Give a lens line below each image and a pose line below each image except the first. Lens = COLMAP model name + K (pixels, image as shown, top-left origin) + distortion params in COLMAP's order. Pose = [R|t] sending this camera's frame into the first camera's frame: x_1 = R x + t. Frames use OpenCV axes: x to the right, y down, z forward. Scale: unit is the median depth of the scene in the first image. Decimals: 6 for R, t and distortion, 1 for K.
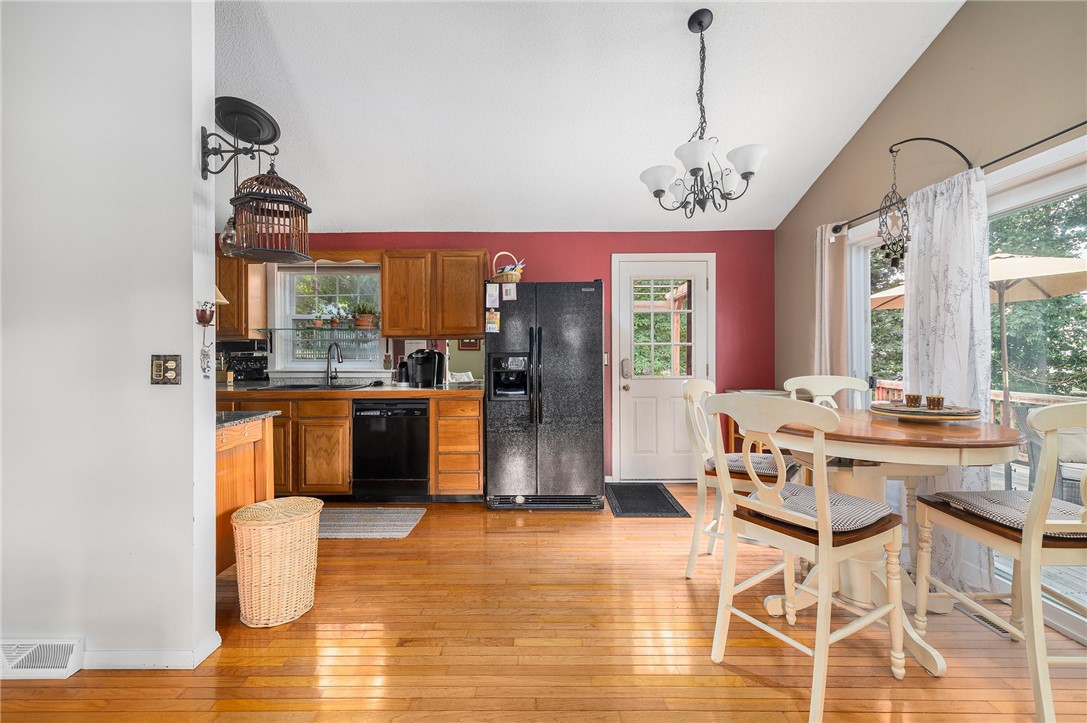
lens RADIAL K [[463.8, 0, 537.0], [0, 463.8, 354.2], [0, 0, 1]] dist [-0.000717, 0.000870]
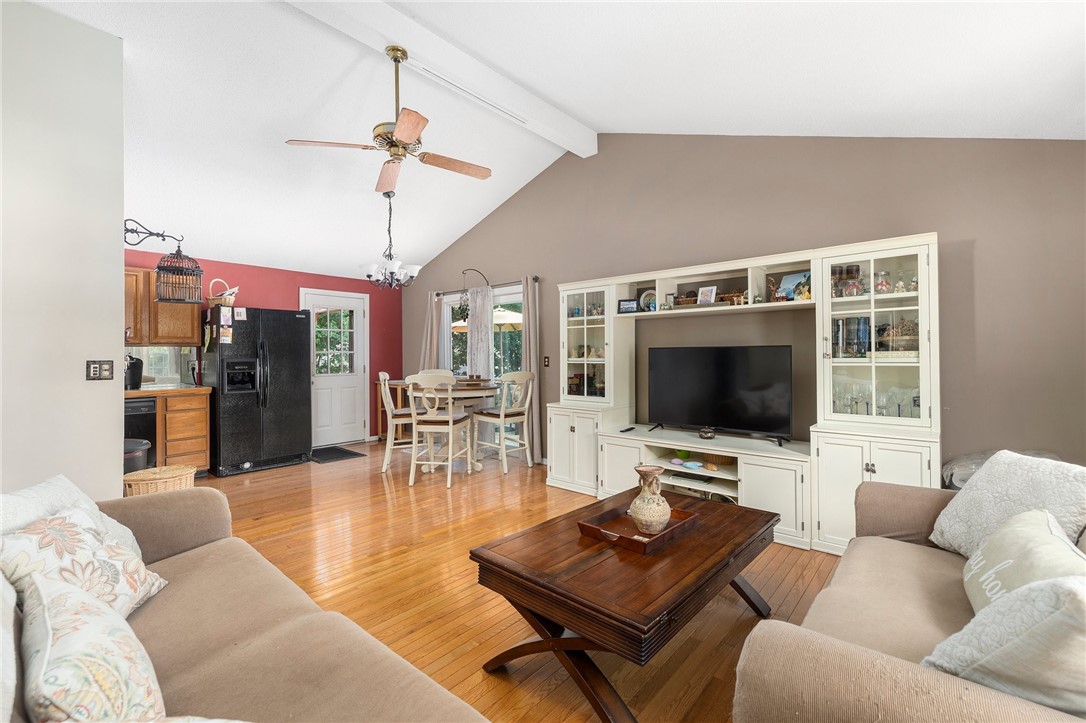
lens RADIAL K [[463.4, 0, 541.3], [0, 463.4, 356.1], [0, 0, 1]] dist [-0.000717, 0.000870]
pose [[0.650831, 0.000070, 0.759222, -0.753374], [0.004341, 0.999983, -0.003813, -0.001274], [-0.759210, 0.005778, 0.650820, -0.819135]]
